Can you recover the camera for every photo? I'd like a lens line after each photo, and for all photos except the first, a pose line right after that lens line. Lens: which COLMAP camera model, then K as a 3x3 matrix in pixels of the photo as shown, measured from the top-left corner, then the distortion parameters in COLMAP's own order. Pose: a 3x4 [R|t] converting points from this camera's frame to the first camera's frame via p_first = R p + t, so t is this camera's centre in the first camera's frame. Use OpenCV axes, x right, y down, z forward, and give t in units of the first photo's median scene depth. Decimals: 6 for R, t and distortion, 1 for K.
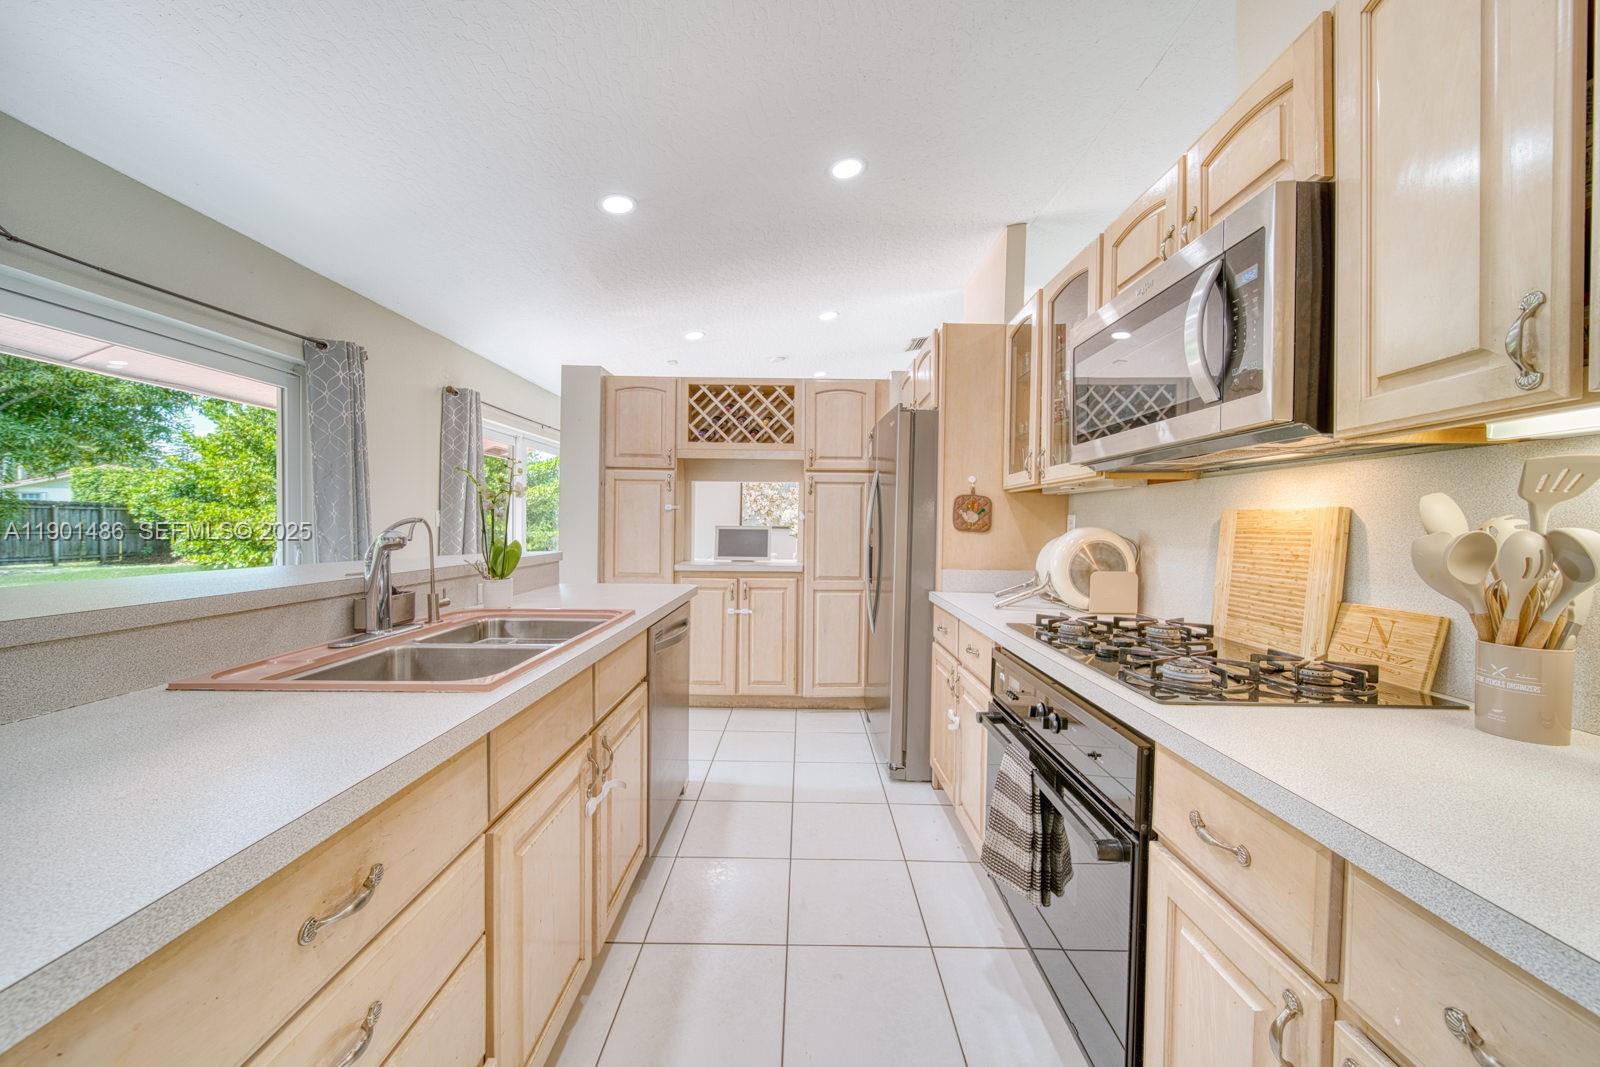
lens RADIAL K [[565.9, 0, 801.6], [0, 565.9, 527.5], [0, 0, 1]] dist [0.002818, -0.001263]
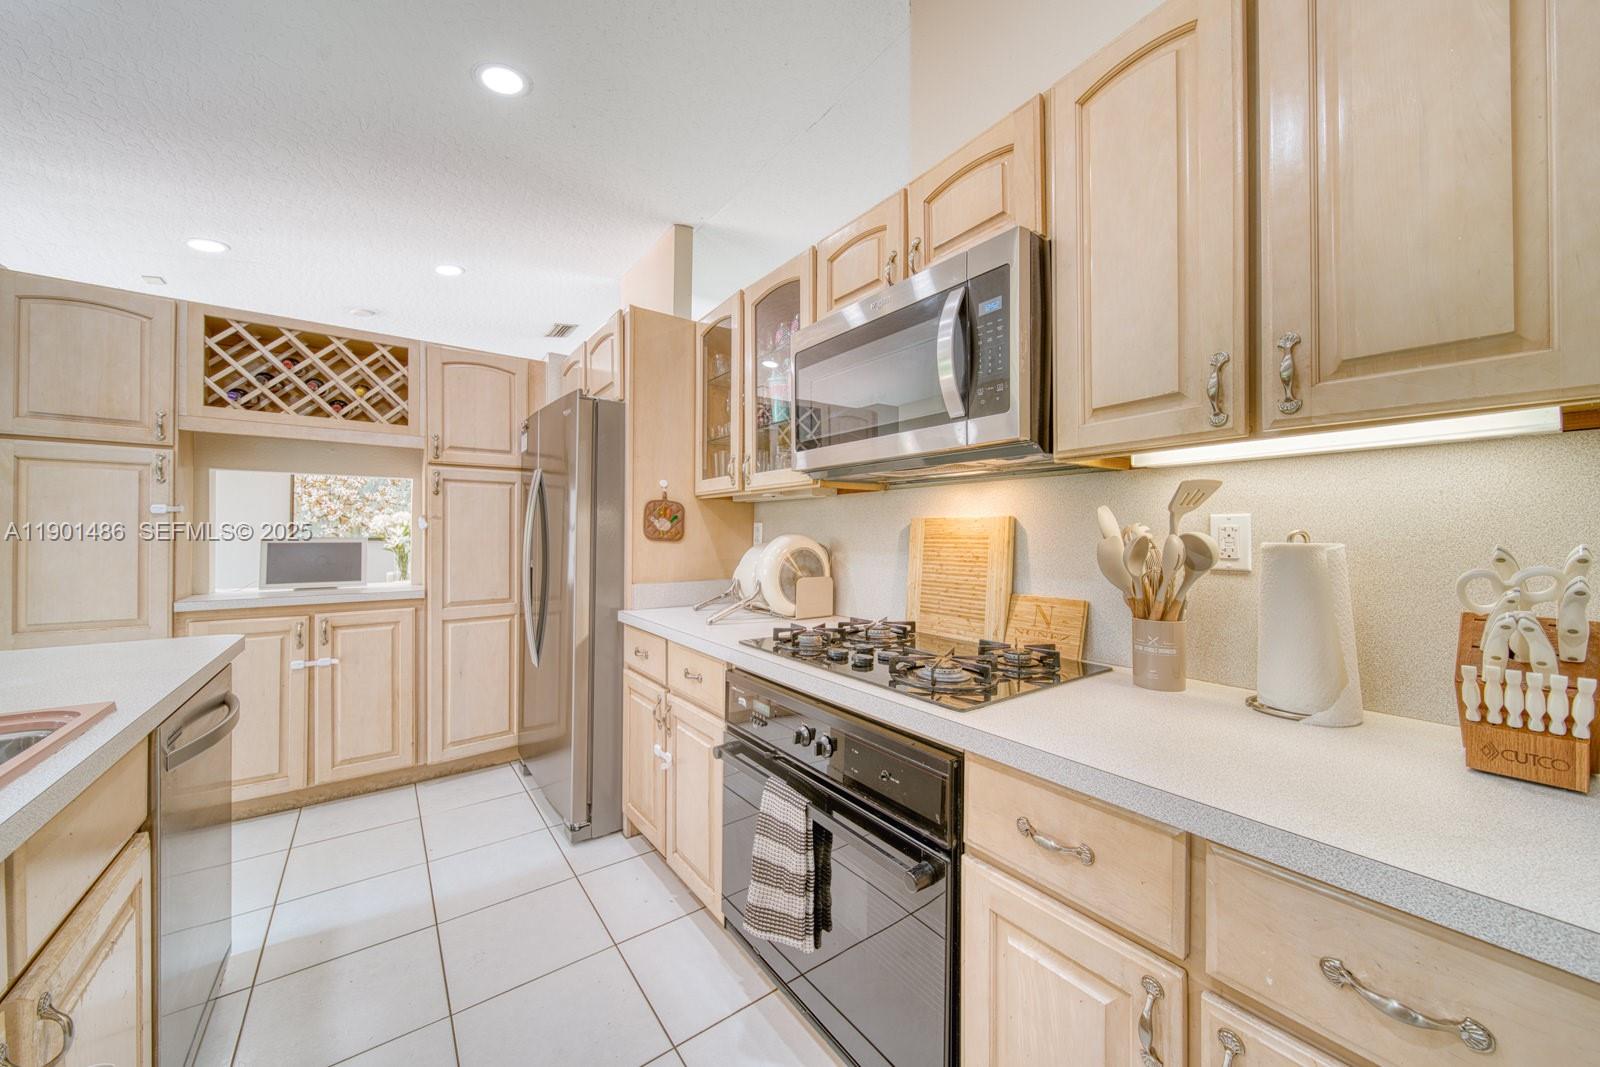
lens RADIAL K [[565.9, 0, 797.2], [0, 565.9, 531.2], [0, 0, 1]] dist [0.002818, -0.001263]
pose [[0.800405, -0.006906, 0.599419, -0.113009], [0.011409, 0.999928, -0.003714, -0.003375], [-0.599351, 0.009812, 0.800427, 0.220737]]
